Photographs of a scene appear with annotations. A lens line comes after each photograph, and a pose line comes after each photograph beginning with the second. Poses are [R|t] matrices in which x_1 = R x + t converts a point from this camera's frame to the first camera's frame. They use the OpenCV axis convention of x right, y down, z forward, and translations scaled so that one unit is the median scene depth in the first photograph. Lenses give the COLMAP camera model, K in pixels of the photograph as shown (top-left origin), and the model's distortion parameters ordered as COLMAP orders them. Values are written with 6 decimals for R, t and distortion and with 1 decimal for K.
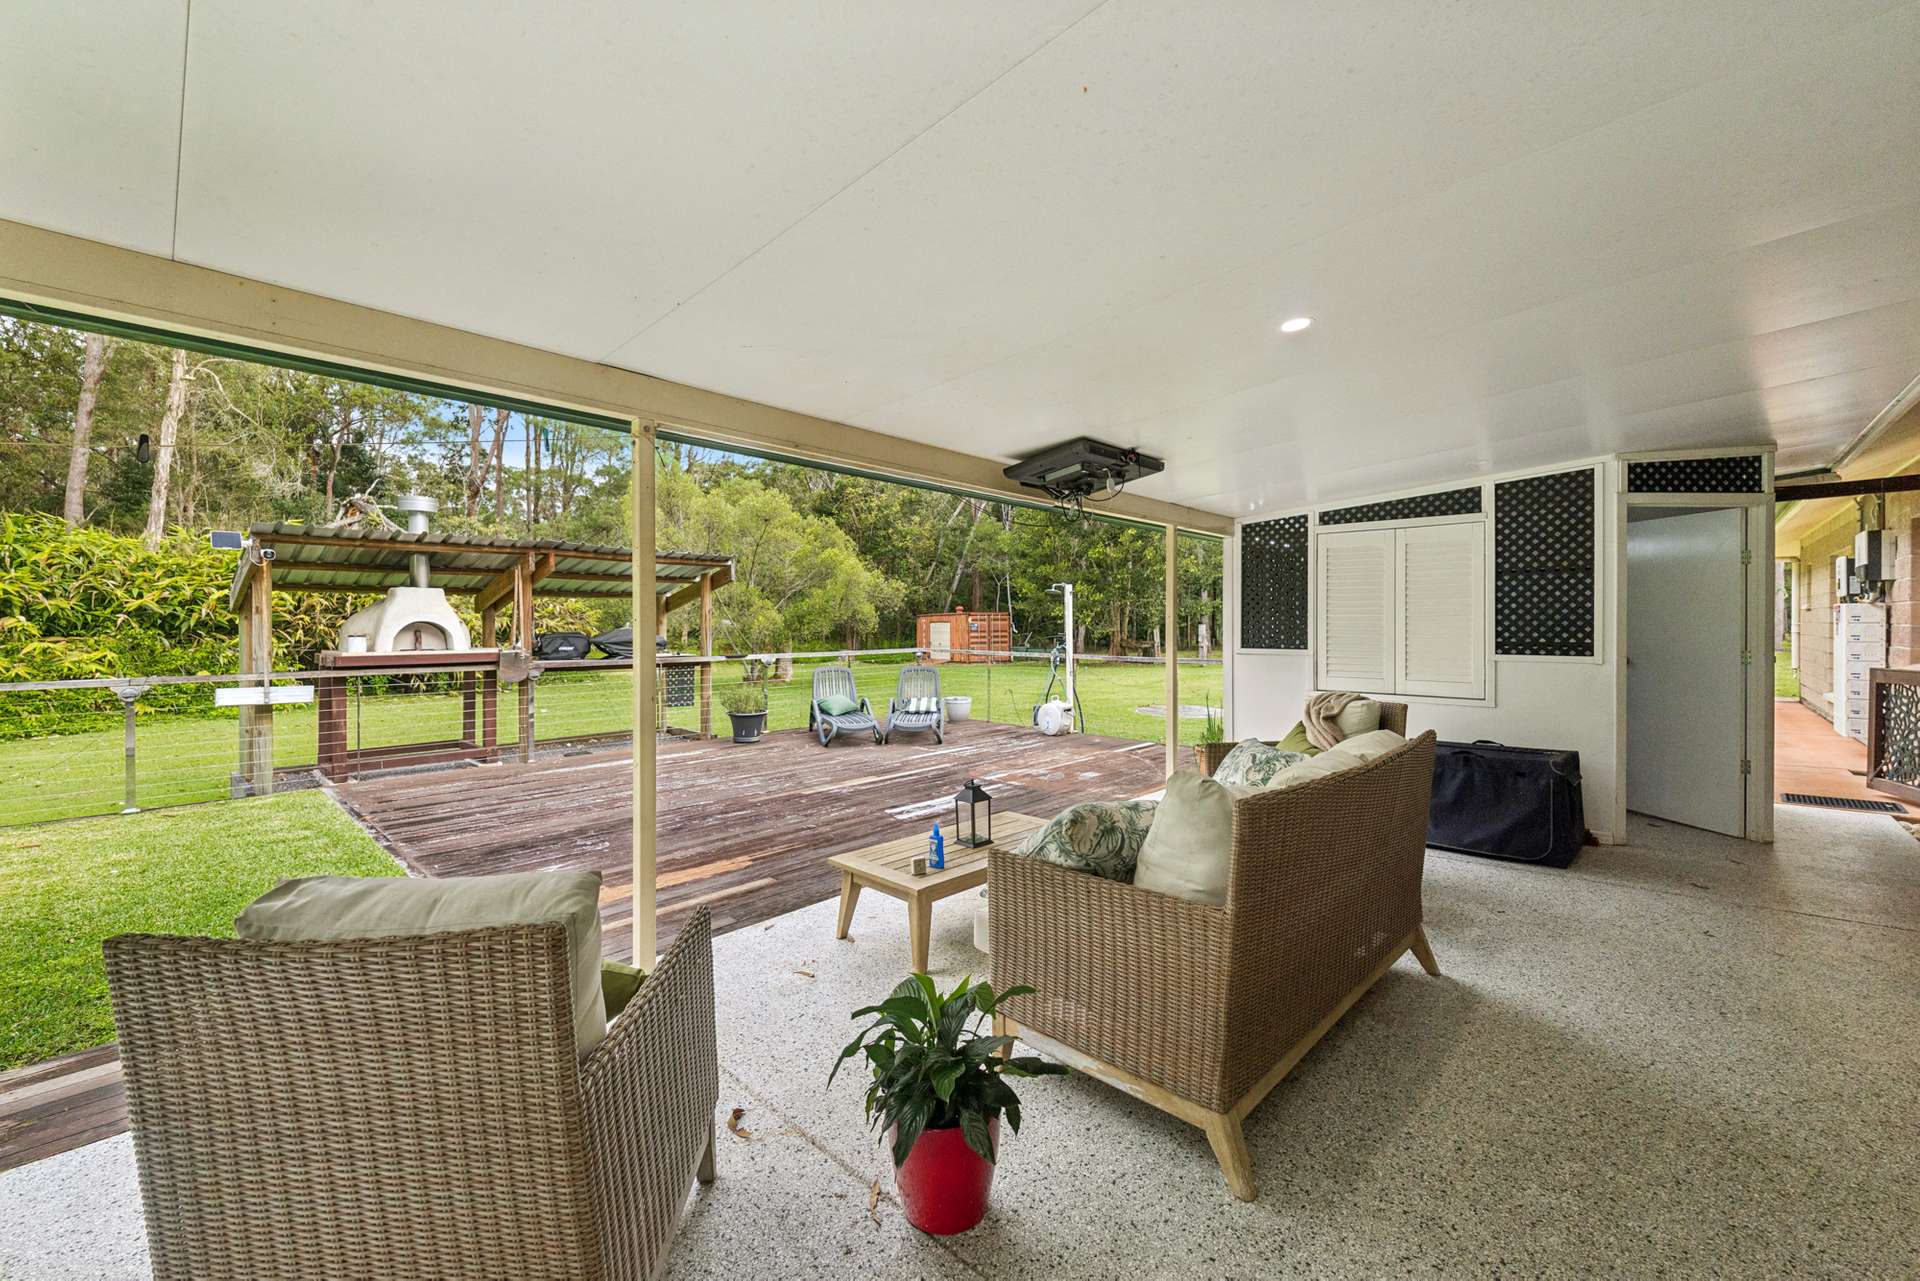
lens RADIAL K [[757.4, 0, 956.6], [0, 757.4, 629.3], [0, 0, 1]] dist [0.001896, 0.000009]
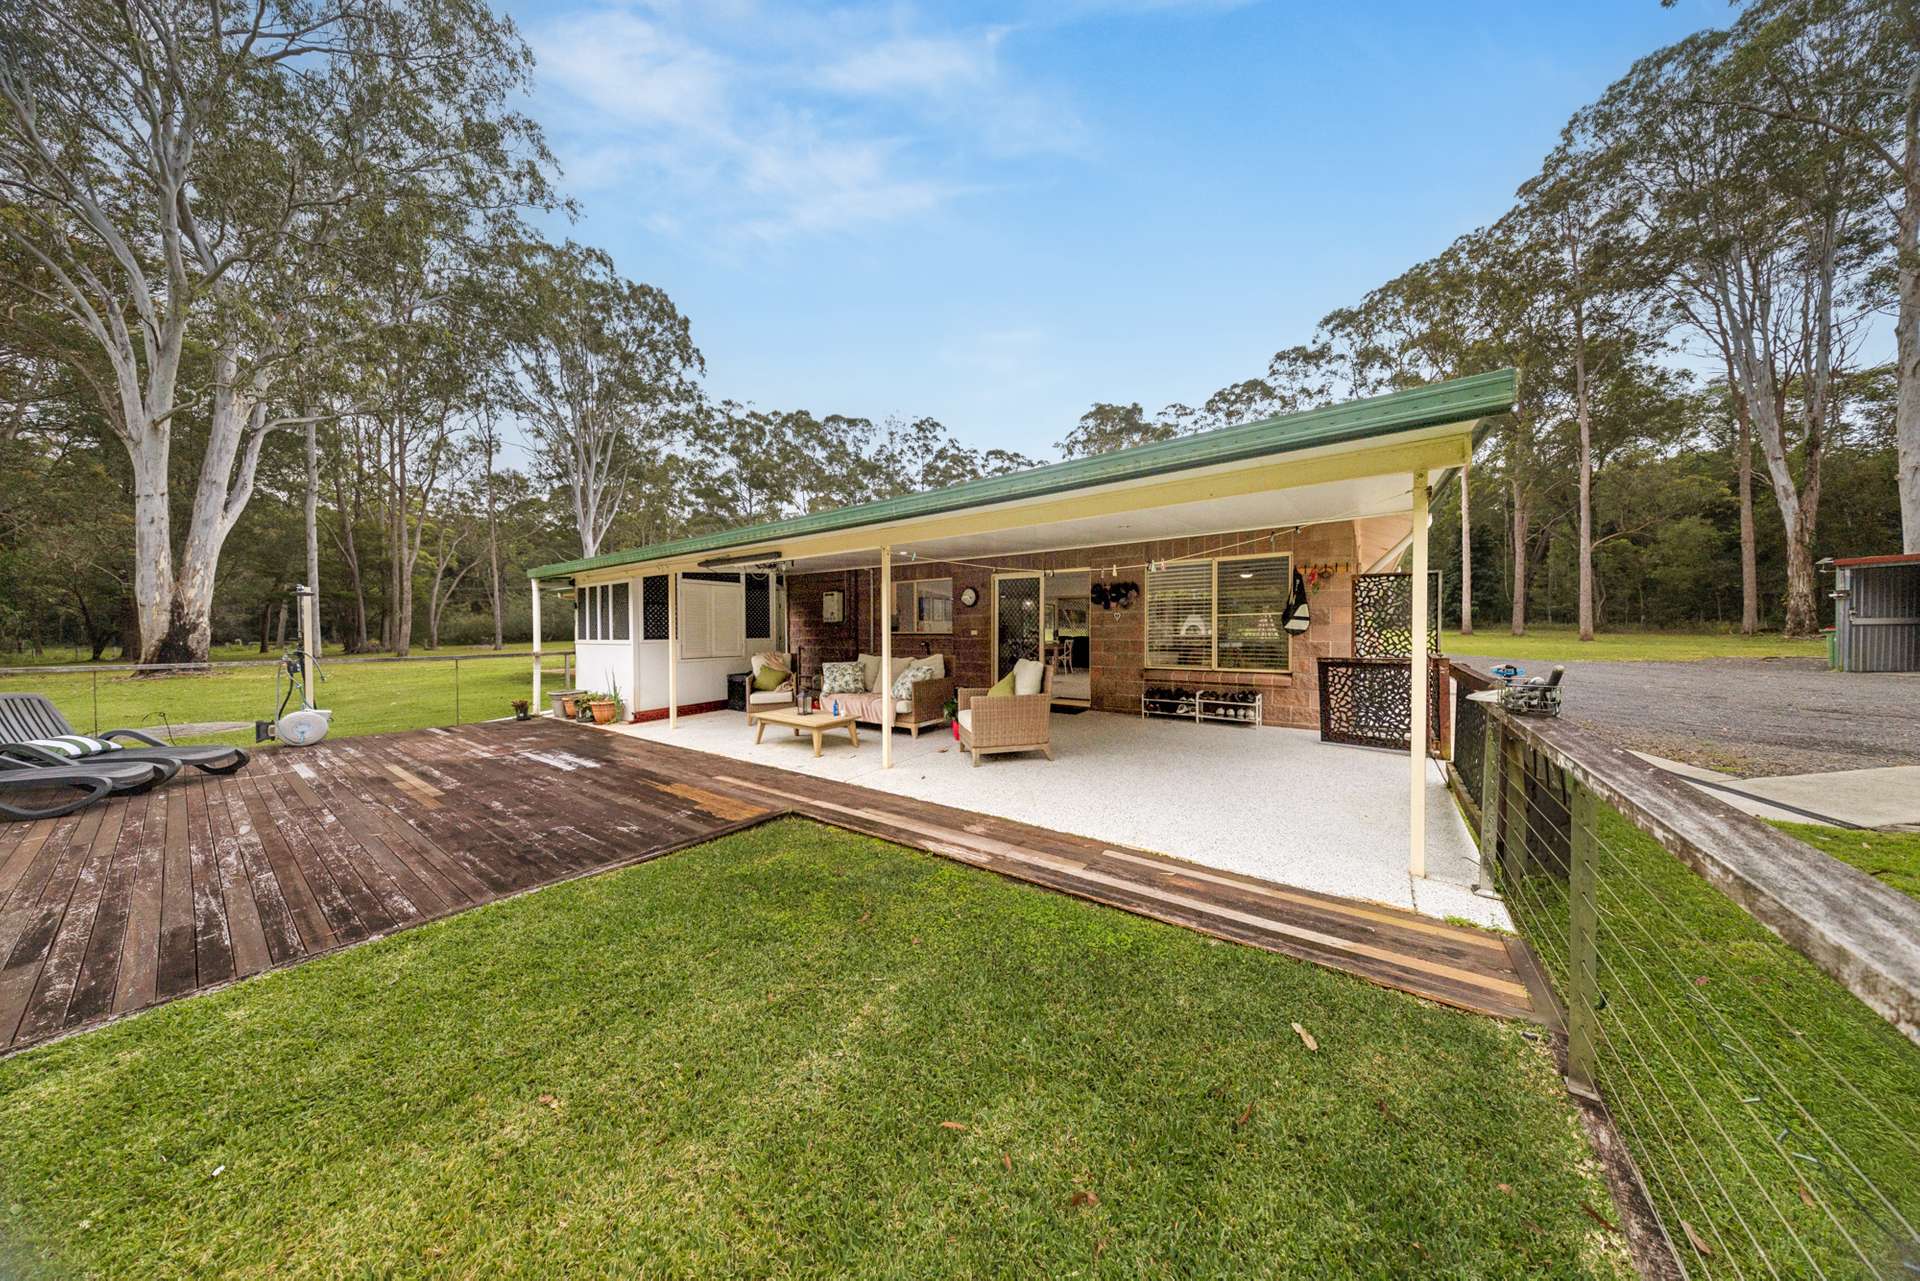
lens RADIAL K [[559.0, 0, 959.9], [0, 559.0, 634.9], [0, 0, 1]] dist [0.000631, 0.000032]
pose [[-0.133530, -0.006626, 0.991023, -0.708852], [0.015009, 0.999849, 0.008707, 0.007898], [-0.990931, 0.016037, -0.133411, 0.292299]]
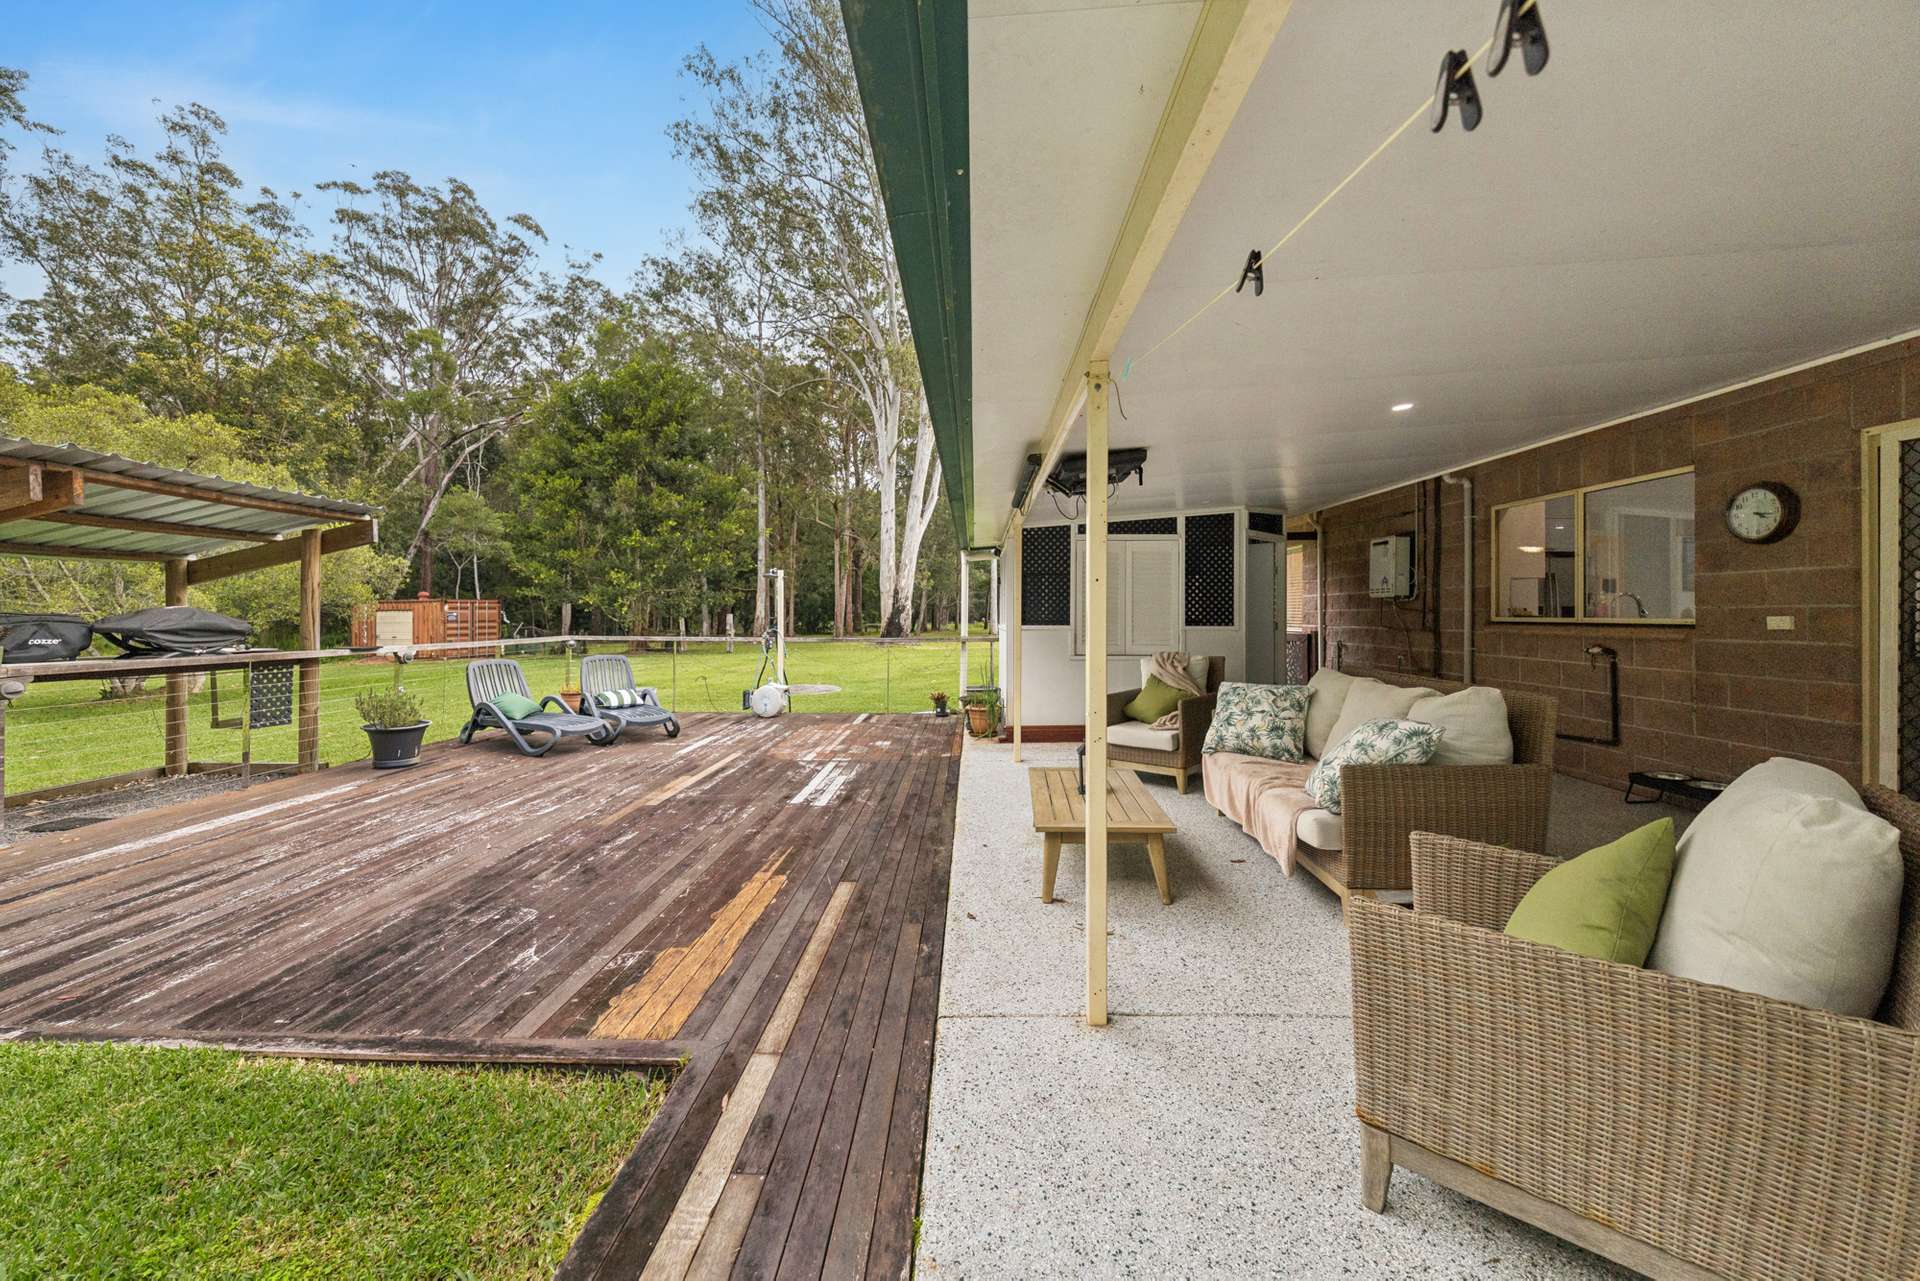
lens RADIAL K [[690.8, 0, 957.8], [0, 690.8, 625.0], [0, 0, 1]] dist [-0.000650, -0.000291]
pose [[0.744934, -0.007239, 0.667099, -0.317893], [0.002737, 0.999966, 0.007795, 0.009715], [-0.667132, -0.003981, 0.744929, 0.143625]]
